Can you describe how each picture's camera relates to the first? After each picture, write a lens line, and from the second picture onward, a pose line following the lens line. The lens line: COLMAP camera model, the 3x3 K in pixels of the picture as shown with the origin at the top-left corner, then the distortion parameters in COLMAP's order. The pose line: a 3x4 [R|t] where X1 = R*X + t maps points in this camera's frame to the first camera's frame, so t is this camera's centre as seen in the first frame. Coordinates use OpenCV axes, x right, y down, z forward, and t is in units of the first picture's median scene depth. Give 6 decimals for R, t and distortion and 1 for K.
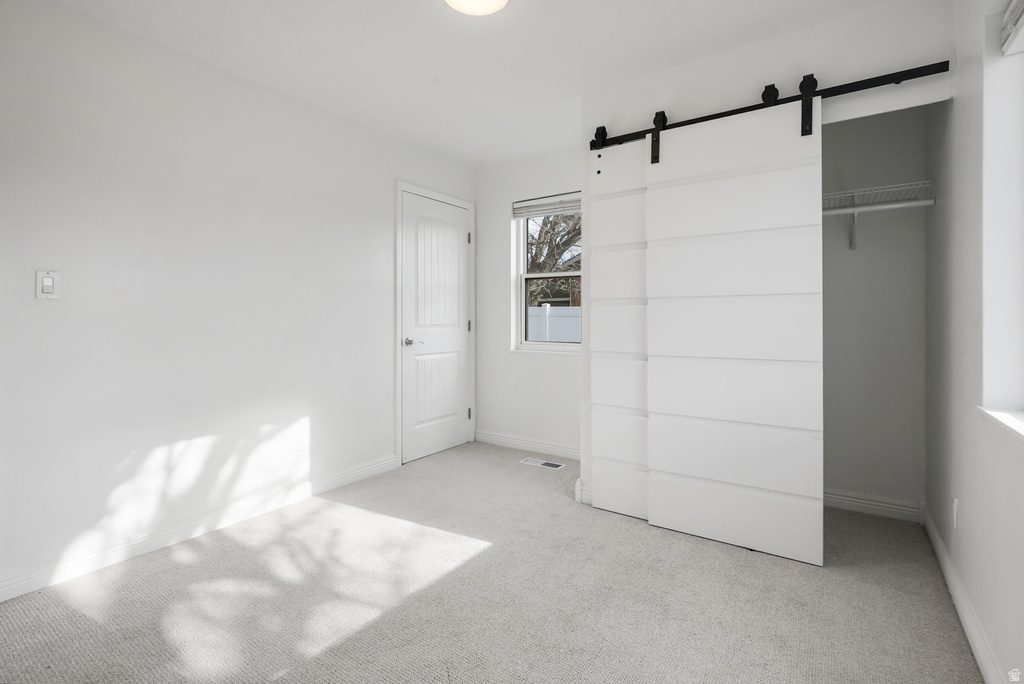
lens RADIAL K [[480.3, 0, 512.3], [0, 480.3, 318.8], [0, 0, 1]] dist [-0.001633, 0.000159]
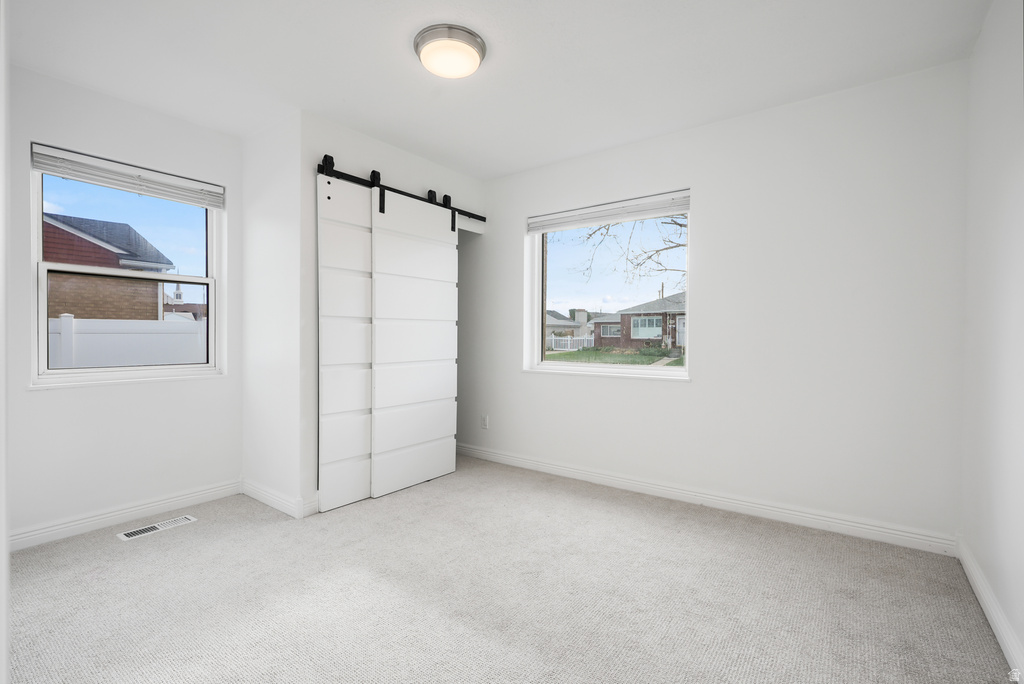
lens RADIAL K [[466.2, 0, 512.0], [0, 466.2, 351.5], [0, 0, 1]] dist [-0.005433, 0.000825]
pose [[0.040929, -0.028155, 0.998765, -0.923065], [0.003908, 0.999600, 0.028019, 0.010453], [-0.999154, 0.002757, 0.041023, 0.597410]]
